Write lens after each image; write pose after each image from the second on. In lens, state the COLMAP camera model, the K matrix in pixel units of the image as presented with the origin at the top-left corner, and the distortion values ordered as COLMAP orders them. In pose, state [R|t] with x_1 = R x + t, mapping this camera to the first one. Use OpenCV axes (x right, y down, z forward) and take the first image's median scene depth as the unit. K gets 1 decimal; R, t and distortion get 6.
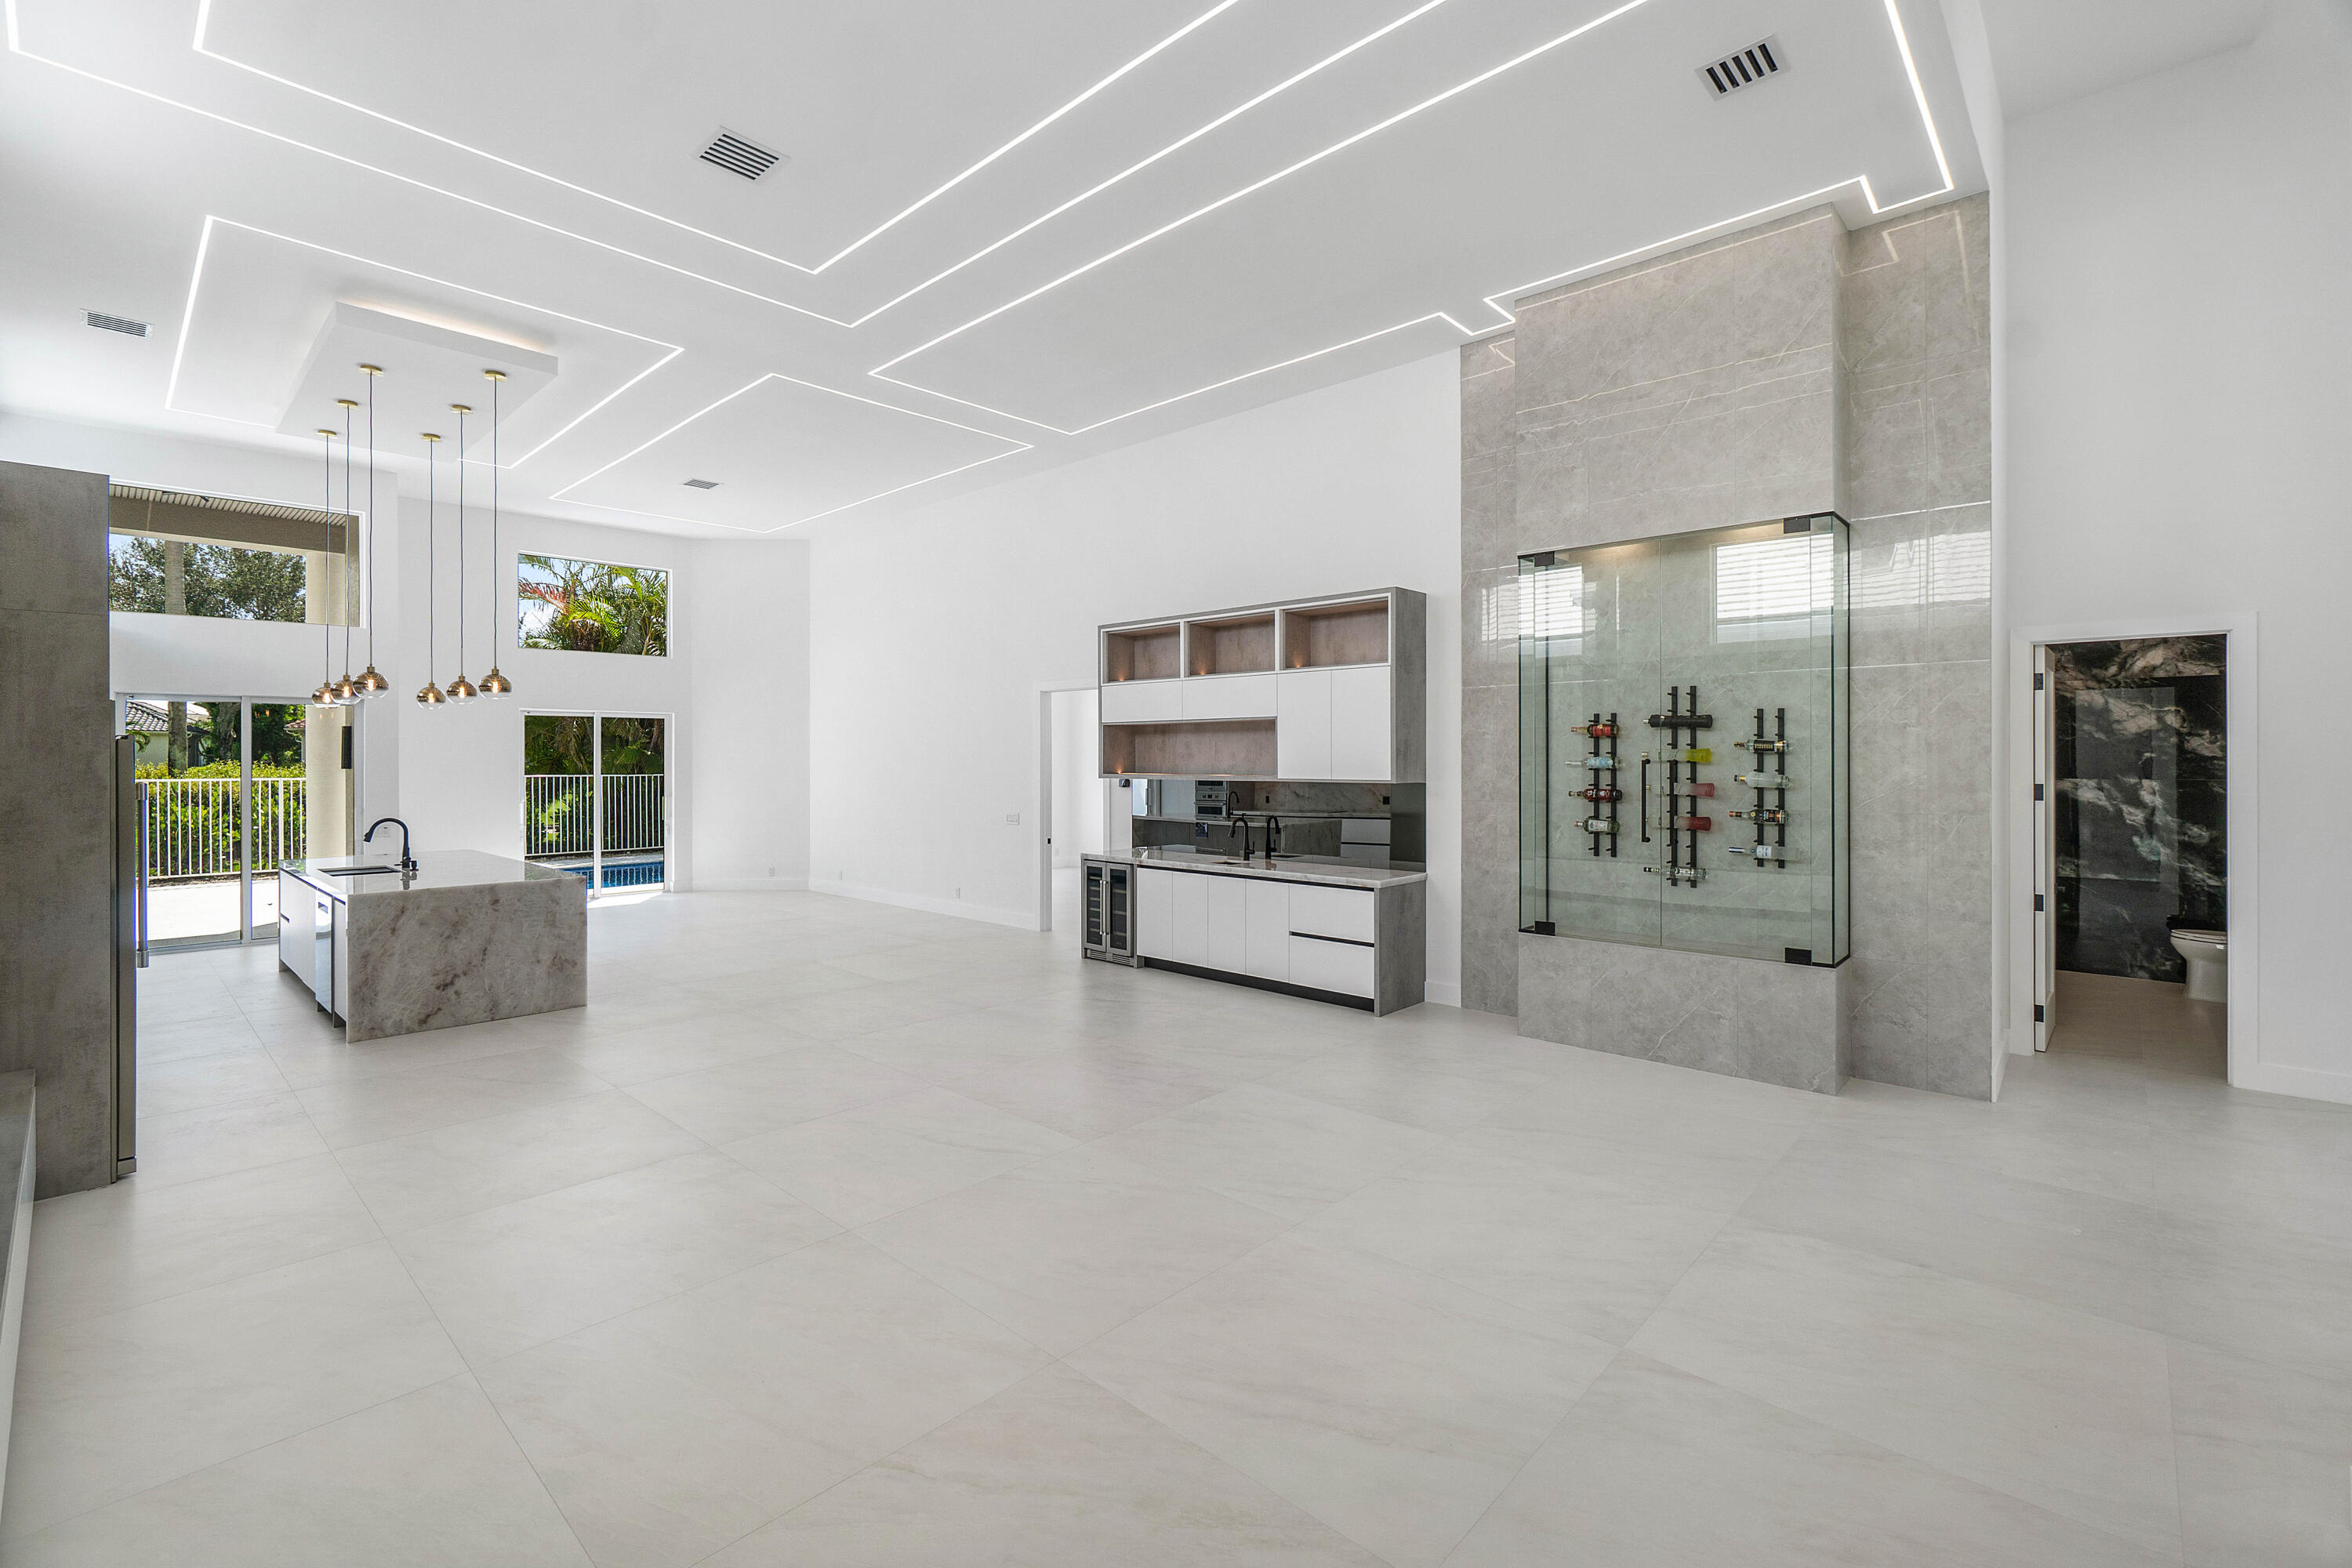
lens RADIAL K [[1017.7, 0, 1179.2], [0, 1017.7, 764.5], [0, 0, 1]] dist [0.000406, -0.000083]
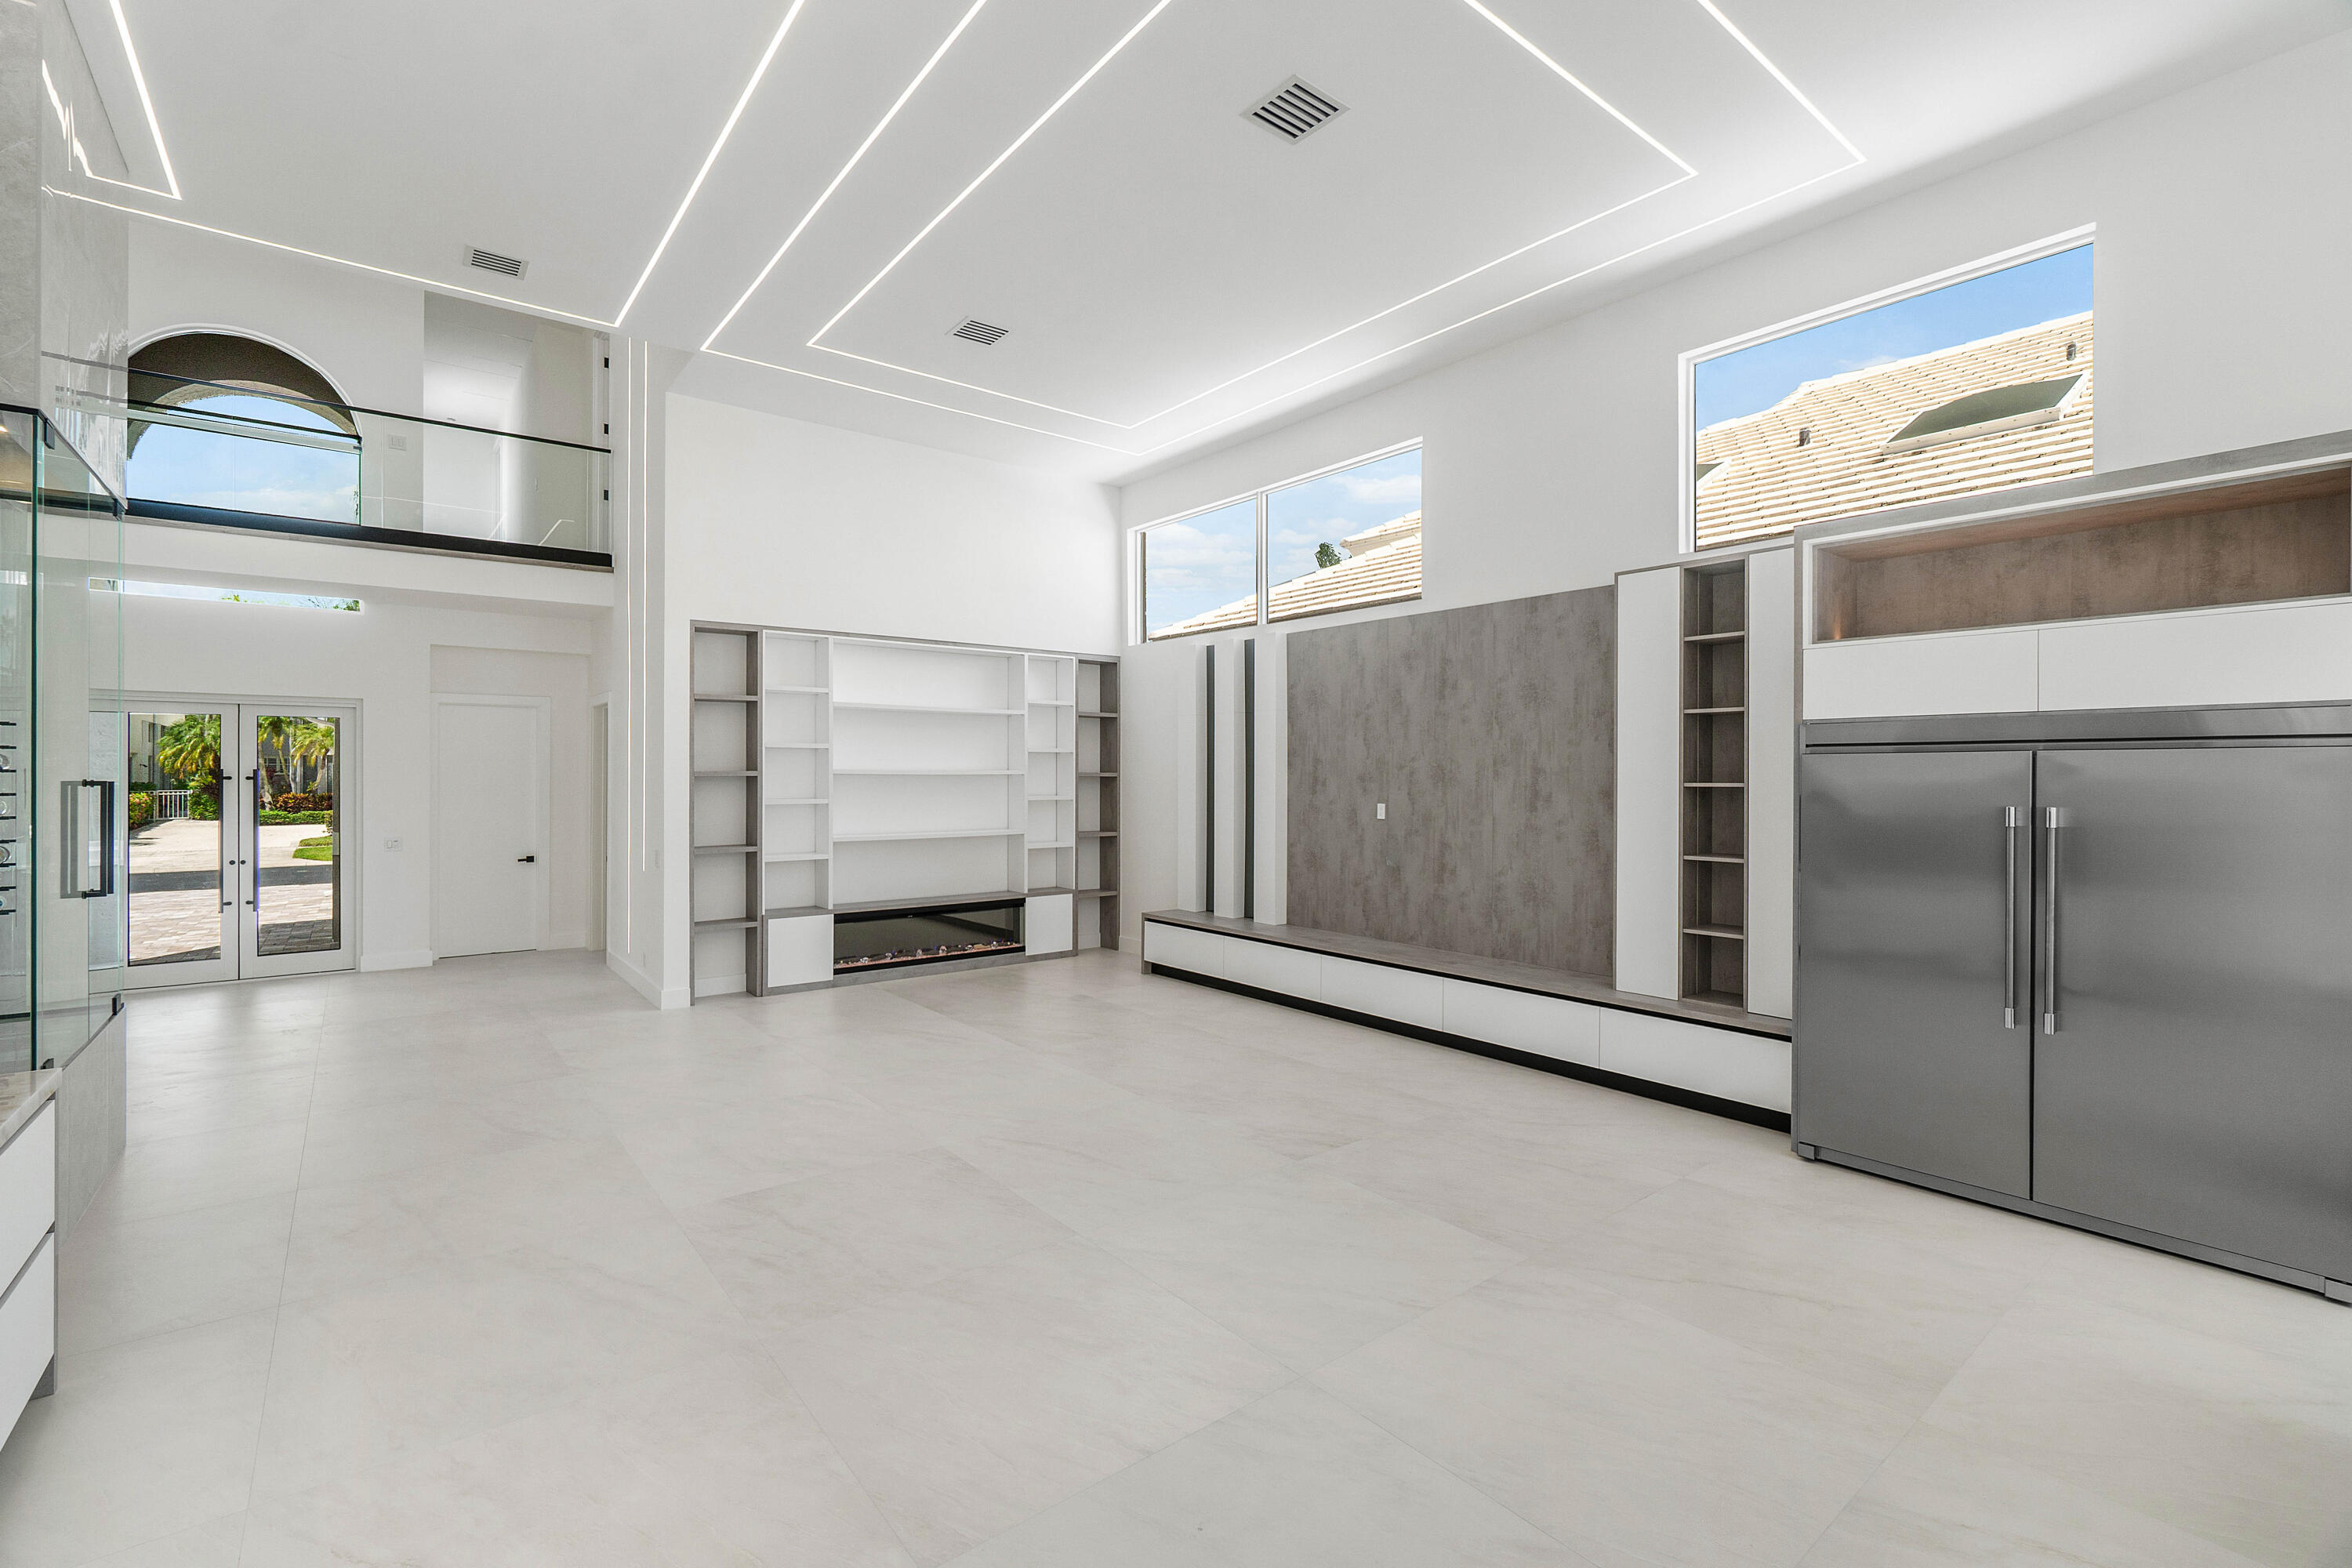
lens RADIAL K [[1034.5, 0, 1176.0], [0, 1034.5, 784.0], [0, 0, 1]] dist [-0.000459, -0.000376]
pose [[-0.987662, -0.000795, 0.156599, -0.338124], [0.001685, 0.999875, 0.015703, -0.010652], [-0.156592, 0.015773, -0.987537, 1.366241]]
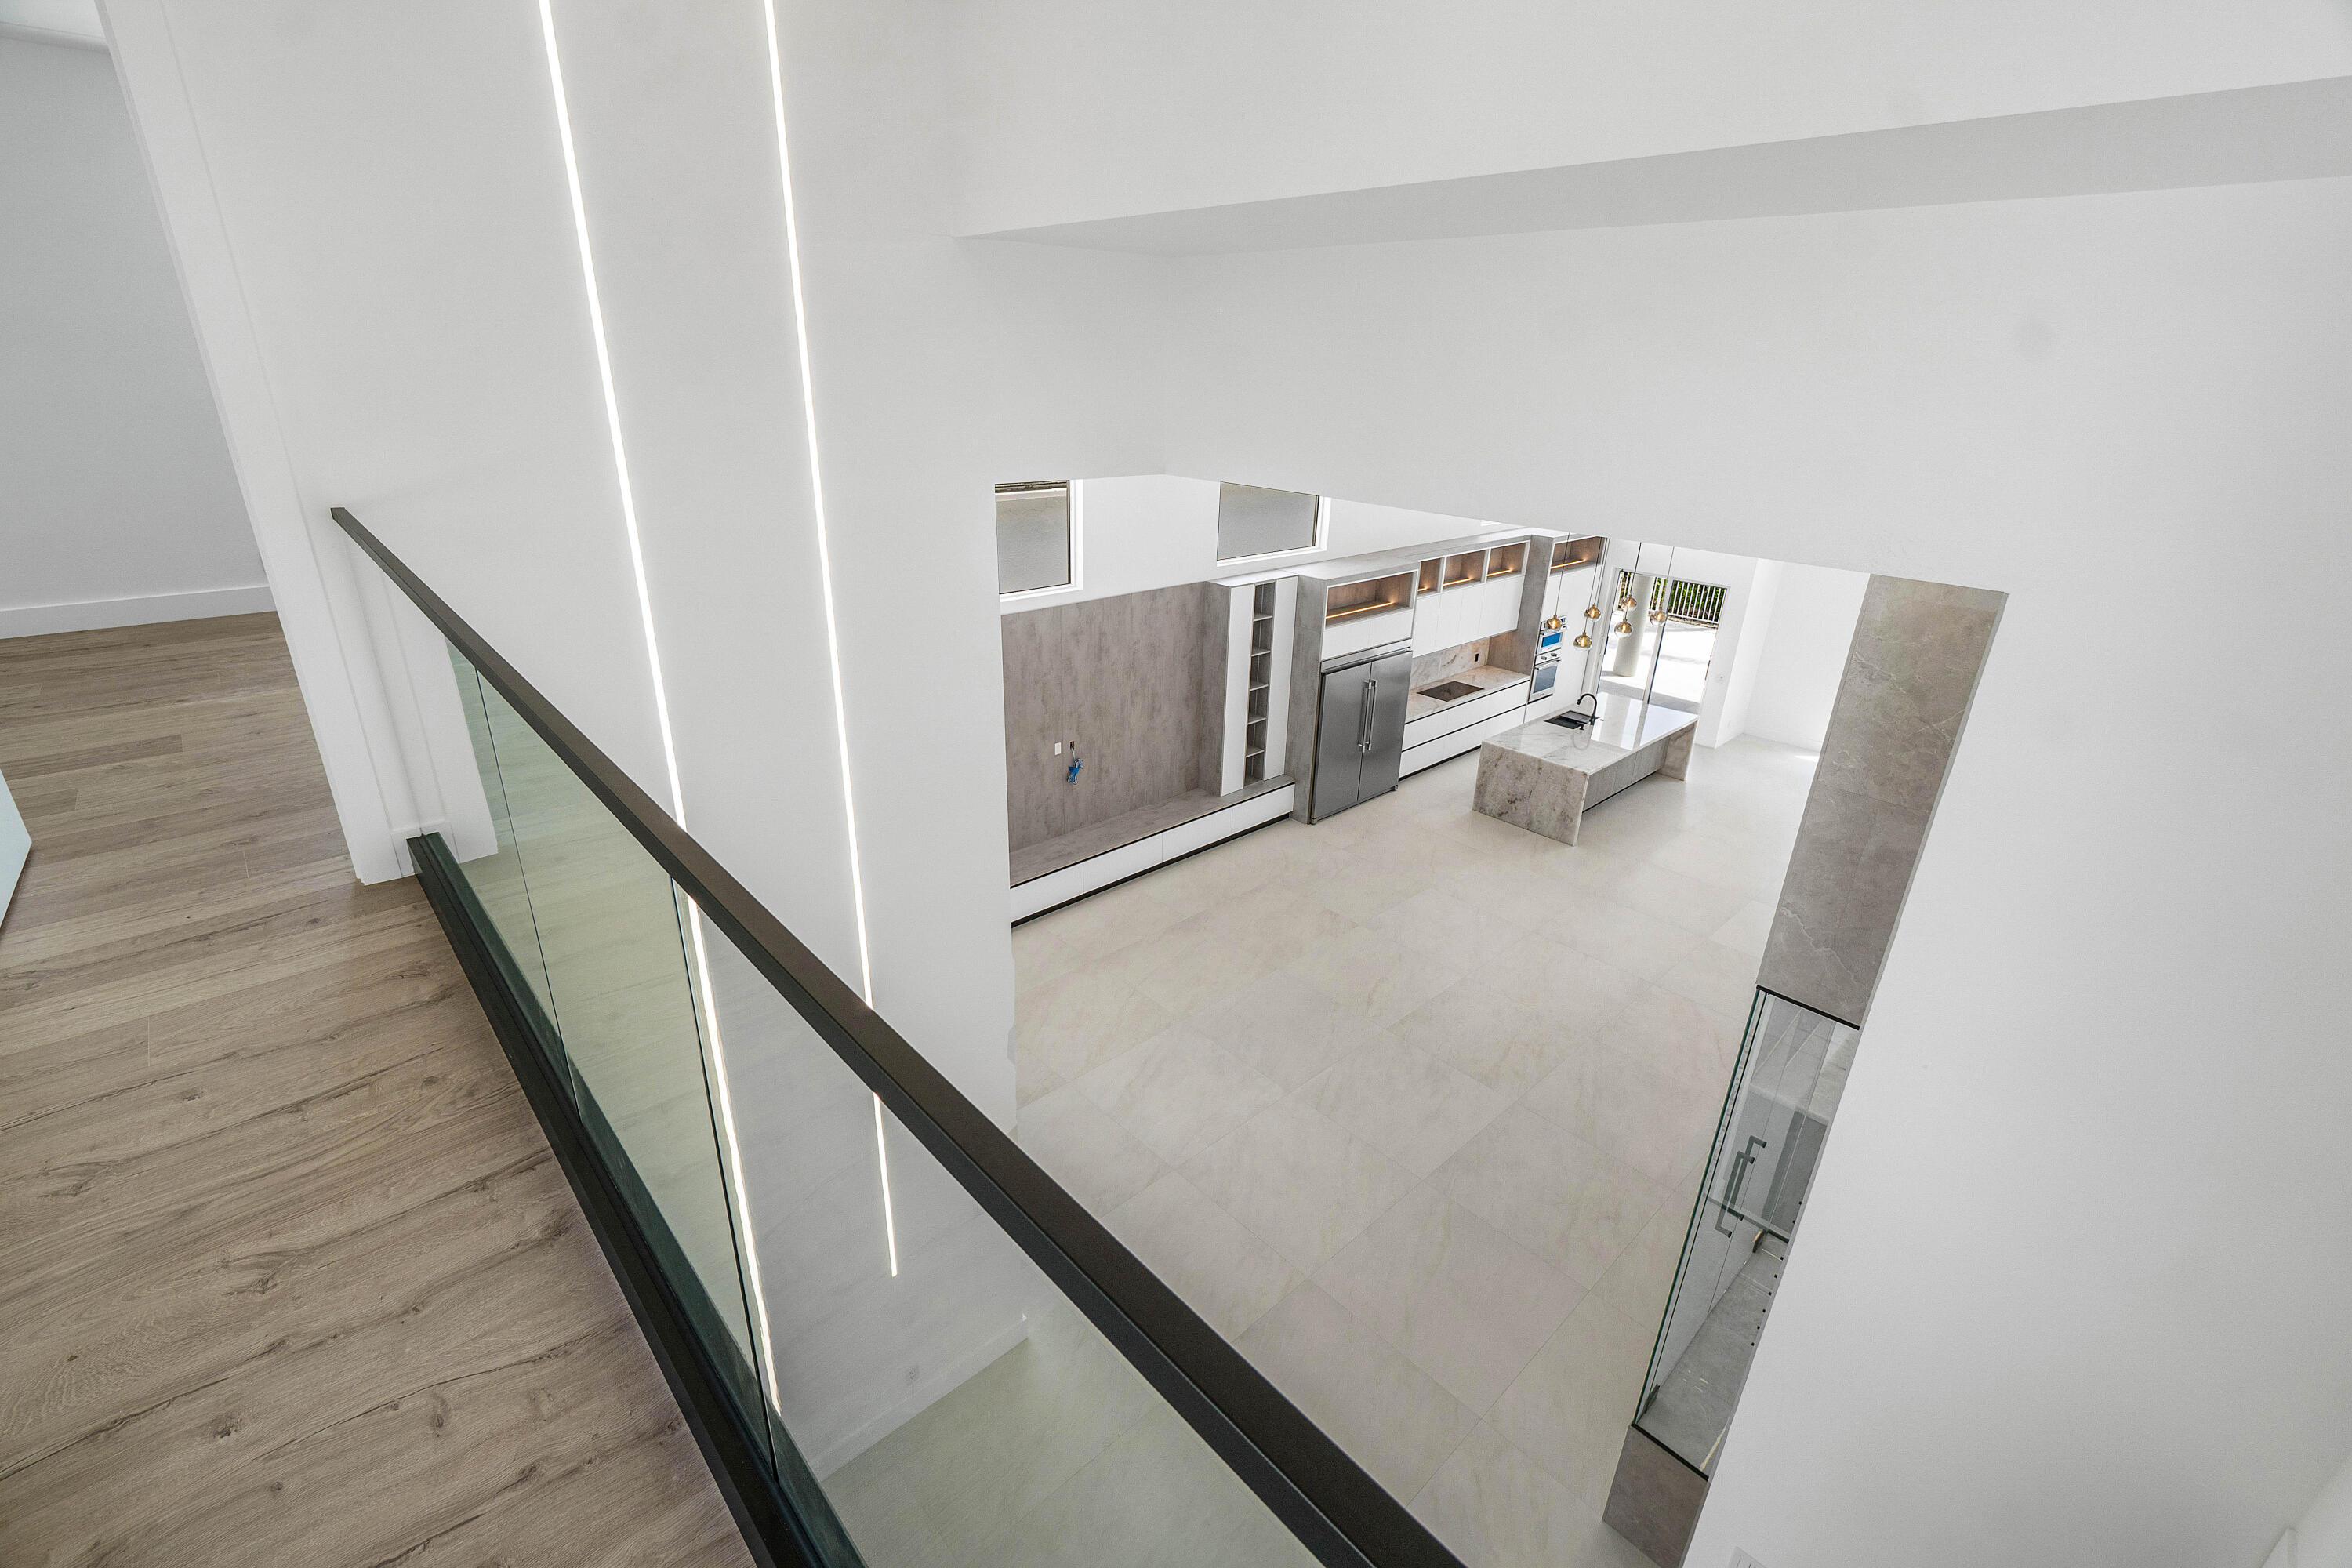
lens RADIAL K [[1034.5, 0, 1176.0], [0, 1034.5, 784.0], [0, 0, 1]] dist [-0.000459, -0.000376]
pose [[-0.072404, 0.381931, -0.921350, 0.997680], [-0.032126, 0.922402, 0.384892, -0.495337], [0.996858, 0.057467, -0.054516, 0.479035]]
